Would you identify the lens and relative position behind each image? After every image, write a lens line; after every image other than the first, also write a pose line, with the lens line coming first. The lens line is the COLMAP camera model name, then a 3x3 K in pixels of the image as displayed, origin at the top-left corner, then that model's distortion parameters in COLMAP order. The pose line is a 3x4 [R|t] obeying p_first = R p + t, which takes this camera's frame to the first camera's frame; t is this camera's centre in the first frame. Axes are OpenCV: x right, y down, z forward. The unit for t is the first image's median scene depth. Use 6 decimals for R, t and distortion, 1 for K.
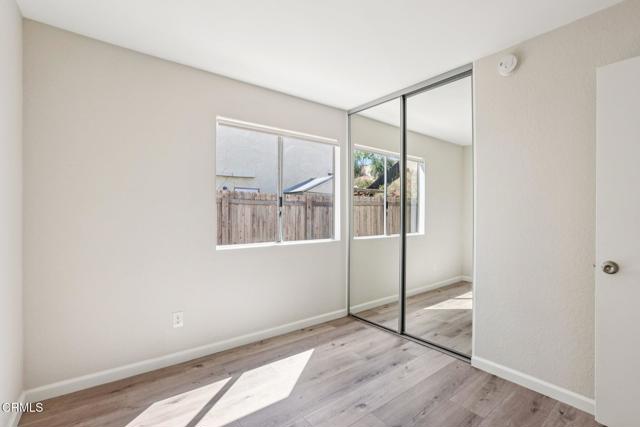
lens RADIAL K [[294.7, 0, 318.2], [0, 294.7, 214.7], [0, 0, 1]] dist [-0.051886, 0.013734]
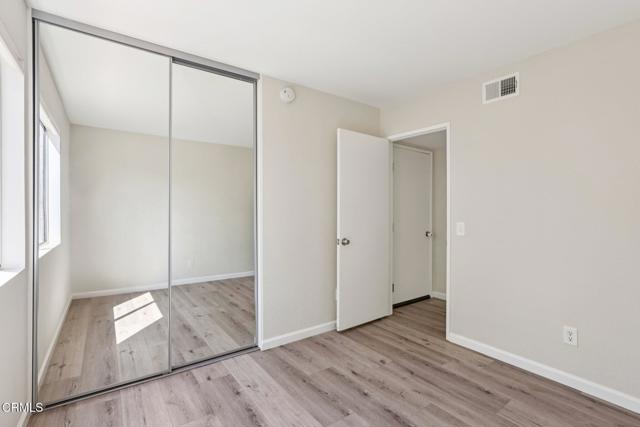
lens RADIAL K [[294.7, 0, 318.2], [0, 294.7, 214.7], [0, 0, 1]] dist [-0.051886, 0.013734]
pose [[0.019977, -0.013140, 0.999714, -0.559064], [0.003199, 0.999909, 0.013078, -0.009511], [-0.999795, 0.002936, 0.020017, 0.744991]]
